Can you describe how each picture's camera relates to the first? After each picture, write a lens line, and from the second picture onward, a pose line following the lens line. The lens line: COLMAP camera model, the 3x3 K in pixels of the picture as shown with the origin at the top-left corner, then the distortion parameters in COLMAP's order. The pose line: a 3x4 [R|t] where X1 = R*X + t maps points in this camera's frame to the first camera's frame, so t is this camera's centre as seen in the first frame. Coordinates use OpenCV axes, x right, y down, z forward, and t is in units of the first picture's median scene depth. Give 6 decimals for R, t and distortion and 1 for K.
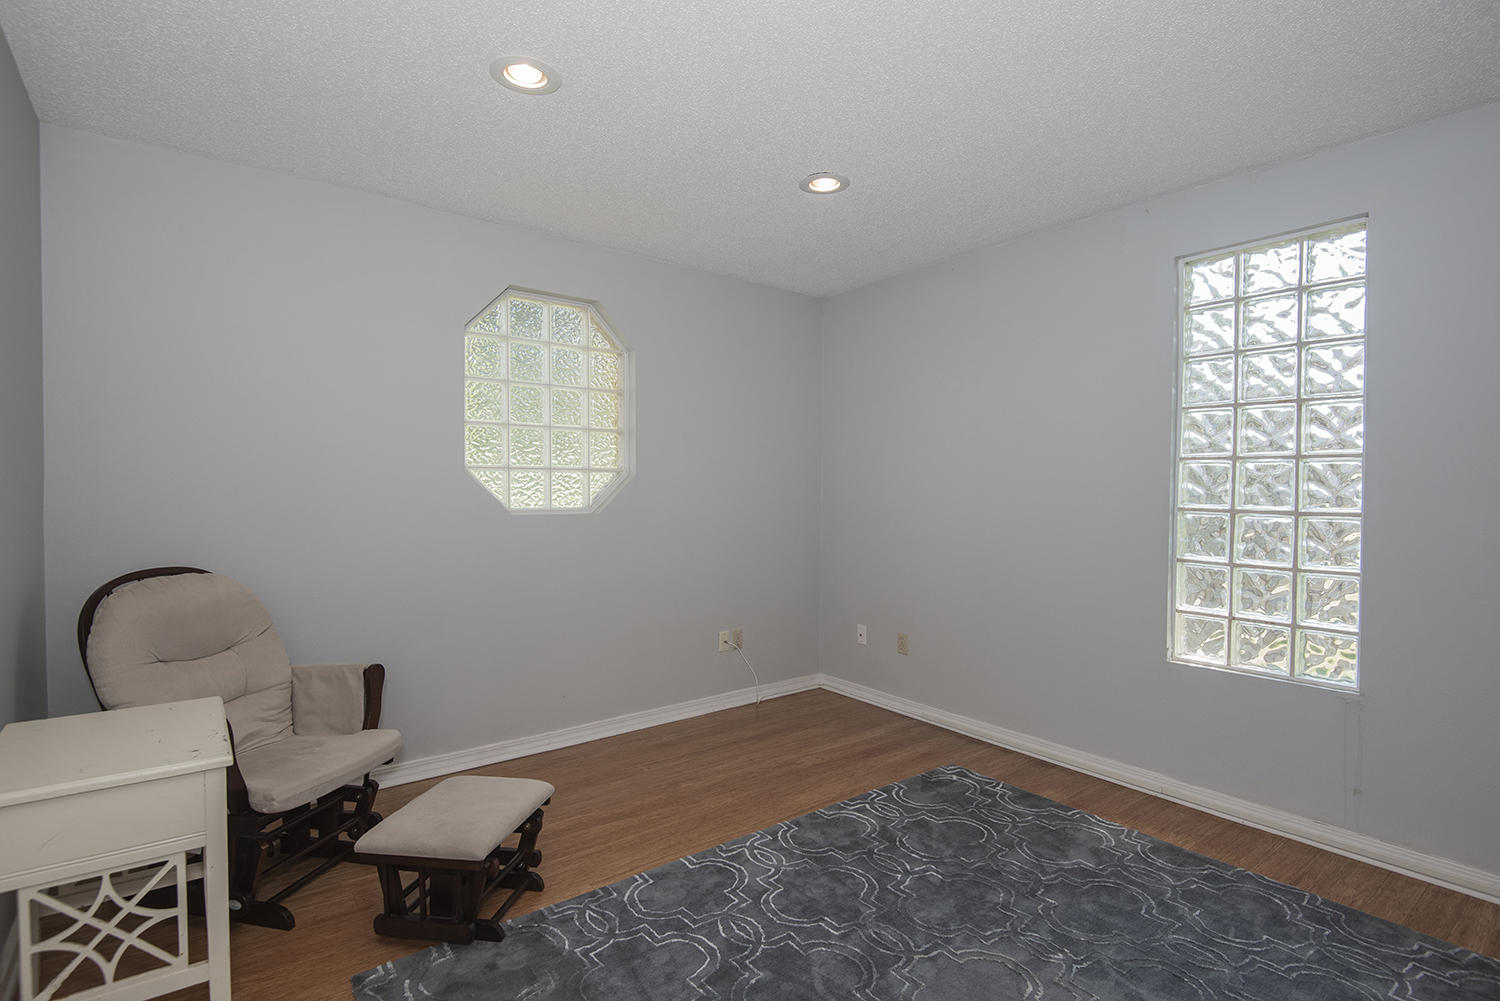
lens RADIAL K [[735.6, 0, 725.6], [0, 735.6, 501.4], [0, 0, 1]] dist [0.015612, -0.024231]
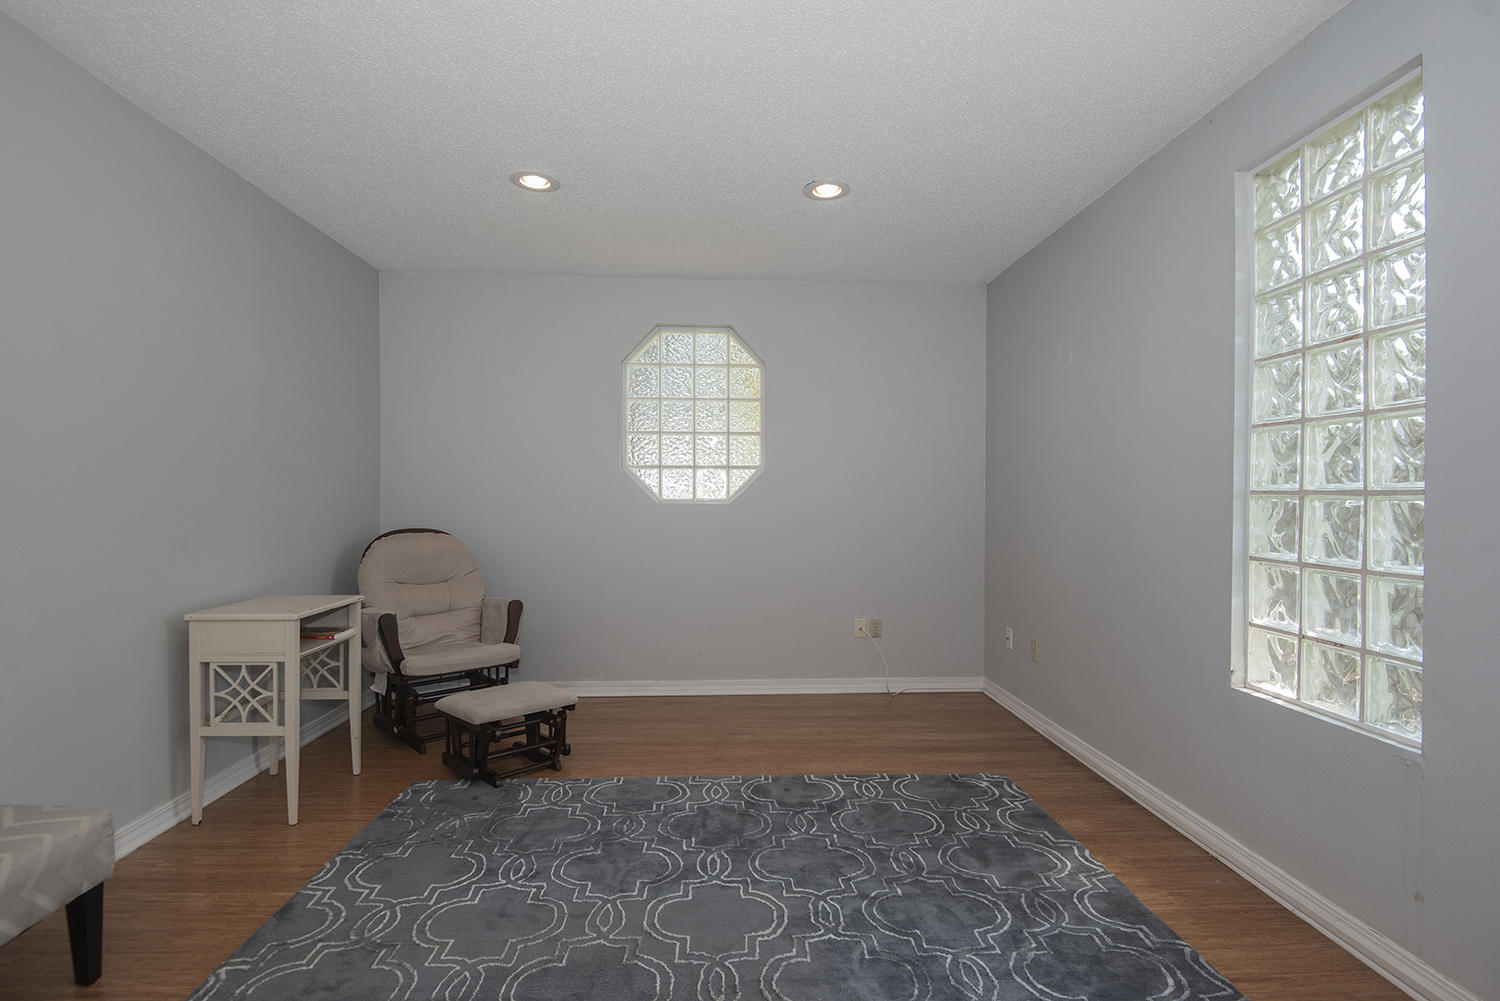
lens RADIAL K [[717.5, 0, 737.9], [0, 717.5, 503.4], [0, 0, 1]] dist [0.015195, -0.023097]
pose [[0.819204, 0.001917, -0.573499, 0.643018], [-0.012800, 0.999806, -0.014942, 0.042571], [0.573359, 0.019581, 0.819070, 0.080930]]
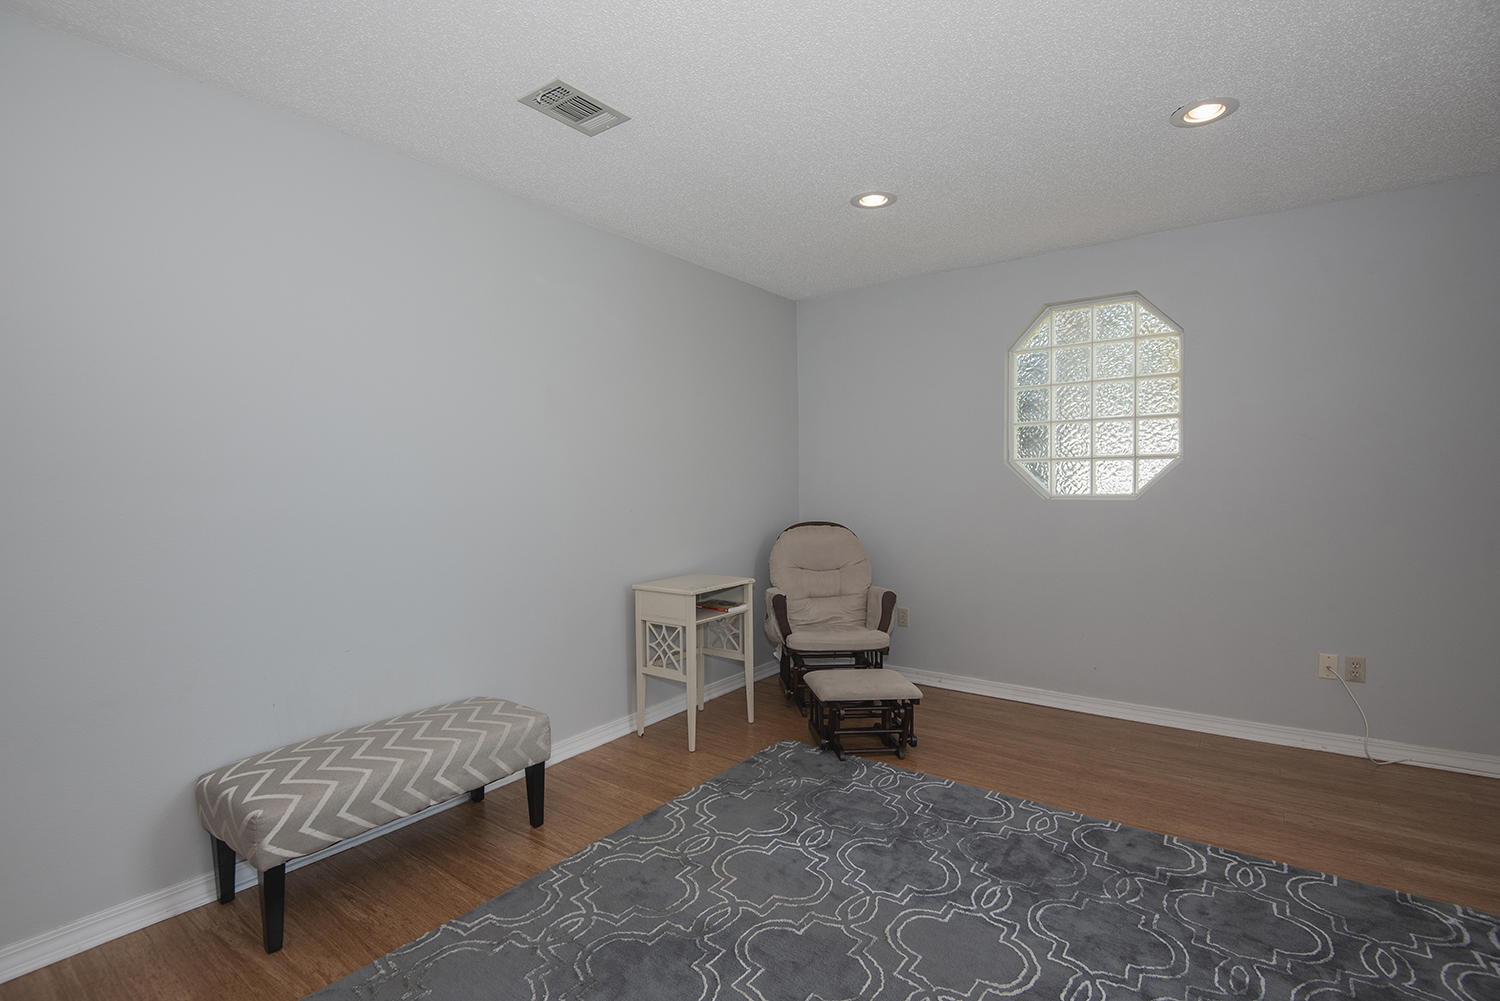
lens RADIAL K [[700.1, 0, 743.8], [0, 700.1, 502.1], [0, 0, 1]] dist [0.021127, -0.027772]
pose [[0.273321, 0.020651, -0.961701, 0.791672], [-0.009249, 0.999780, 0.018840, 0.007791], [0.961879, 0.003745, 0.273451, 0.278056]]
